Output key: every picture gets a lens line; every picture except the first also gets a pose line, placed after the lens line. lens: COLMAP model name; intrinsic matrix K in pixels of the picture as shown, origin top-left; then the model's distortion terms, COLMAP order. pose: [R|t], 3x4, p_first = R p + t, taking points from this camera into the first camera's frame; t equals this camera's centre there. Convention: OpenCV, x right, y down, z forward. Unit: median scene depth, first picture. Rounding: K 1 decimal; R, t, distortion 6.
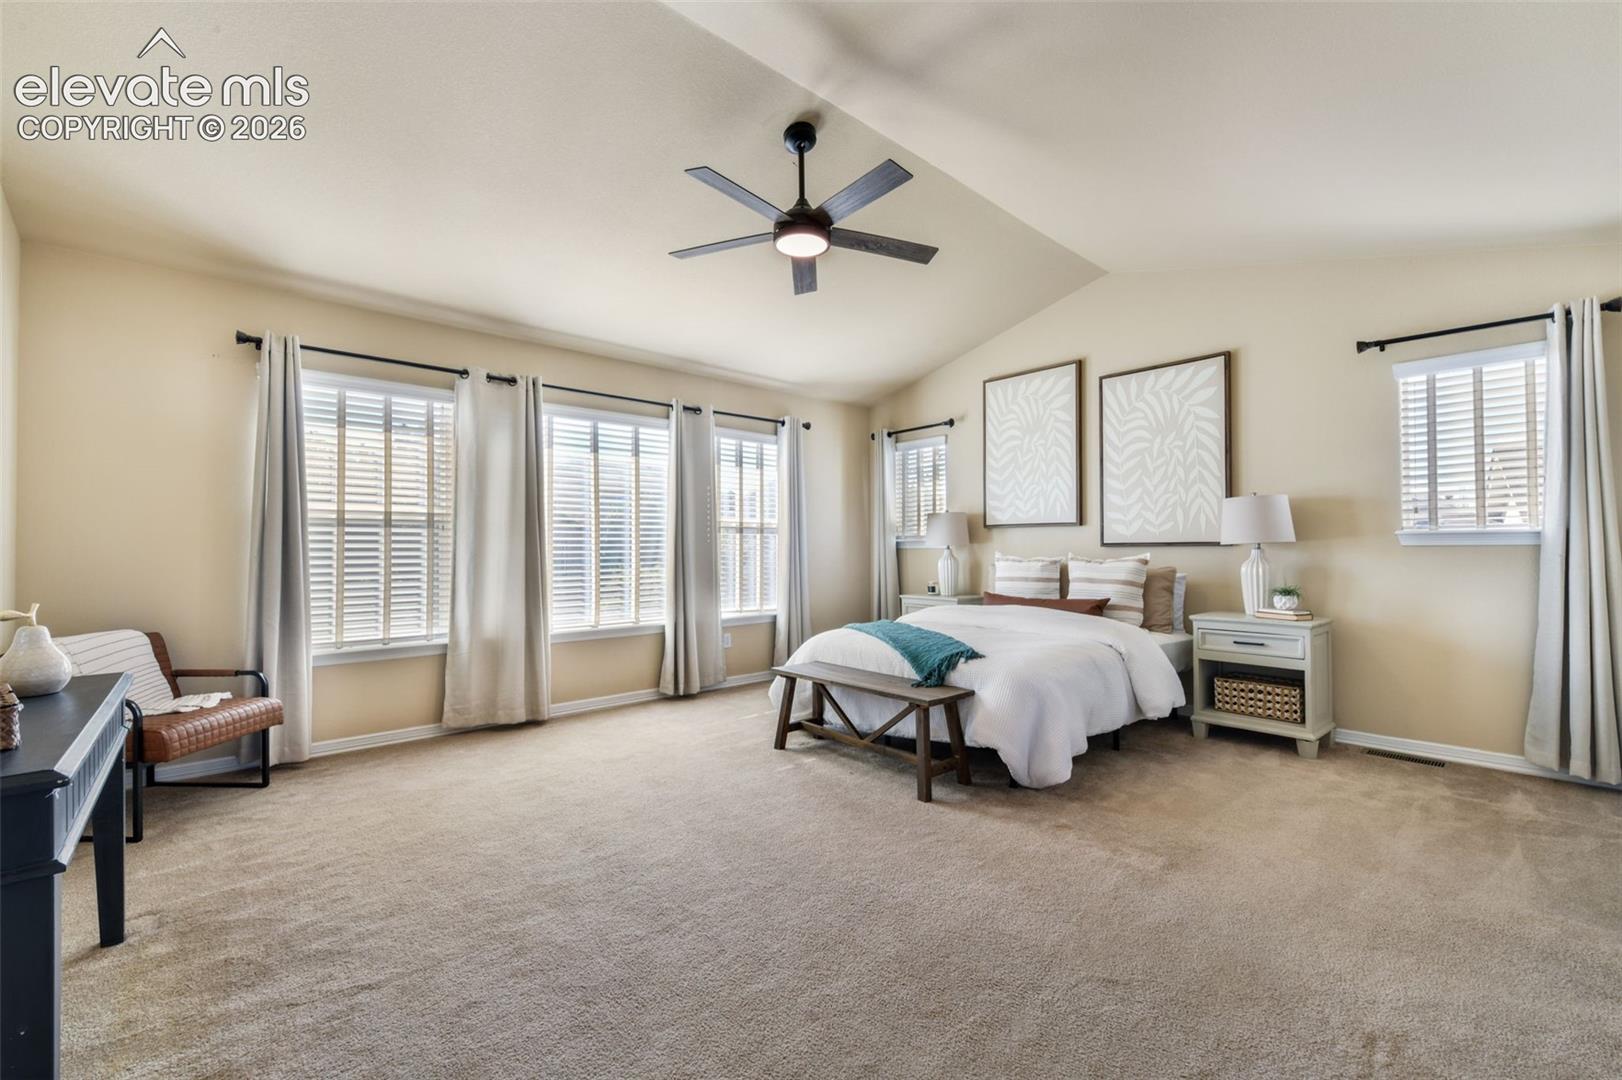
lens RADIAL K [[673.7, 0, 807.5], [0, 673.7, 540.3], [0, 0, 1]] dist [-0.020922, 0.000001]
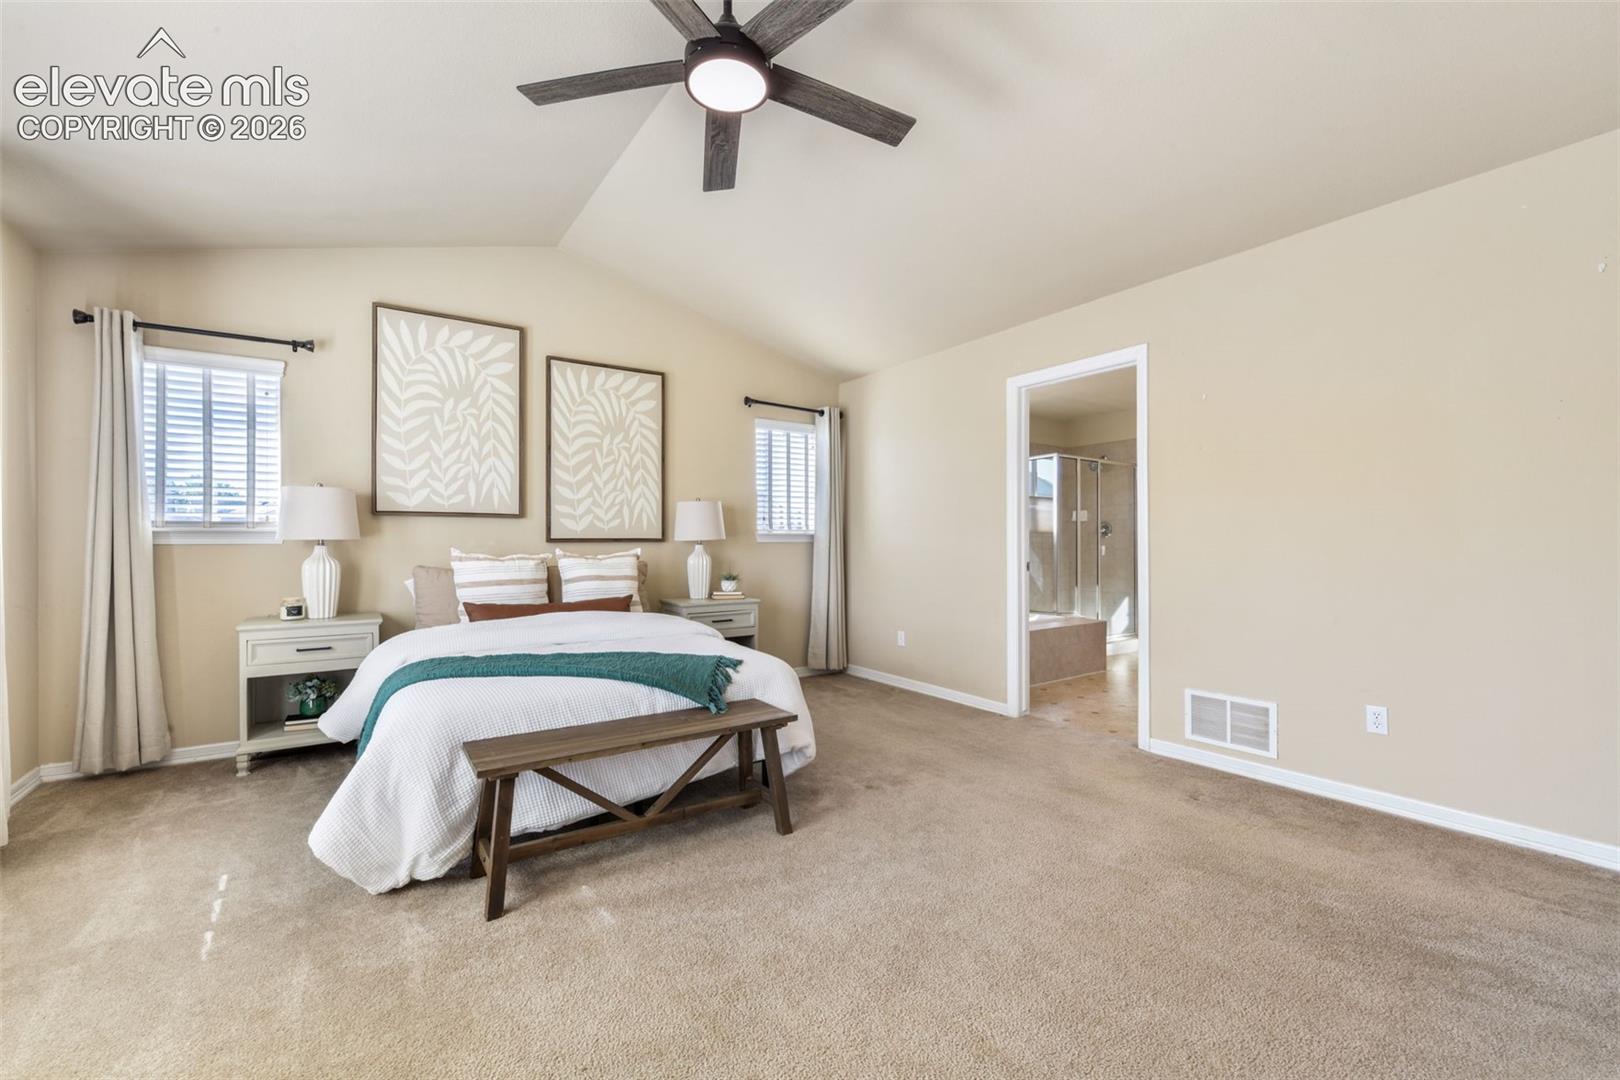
lens RADIAL K [[672.9, 0, 806.5], [0, 672.9, 540.3], [0, 0, 1]] dist [-0.020922, 0.000001]
pose [[0.096183, 0.006122, 0.995345, -0.452802], [-0.011193, 0.999925, -0.005069, 0.007847], [-0.995301, -0.010653, 0.096244, 0.582348]]
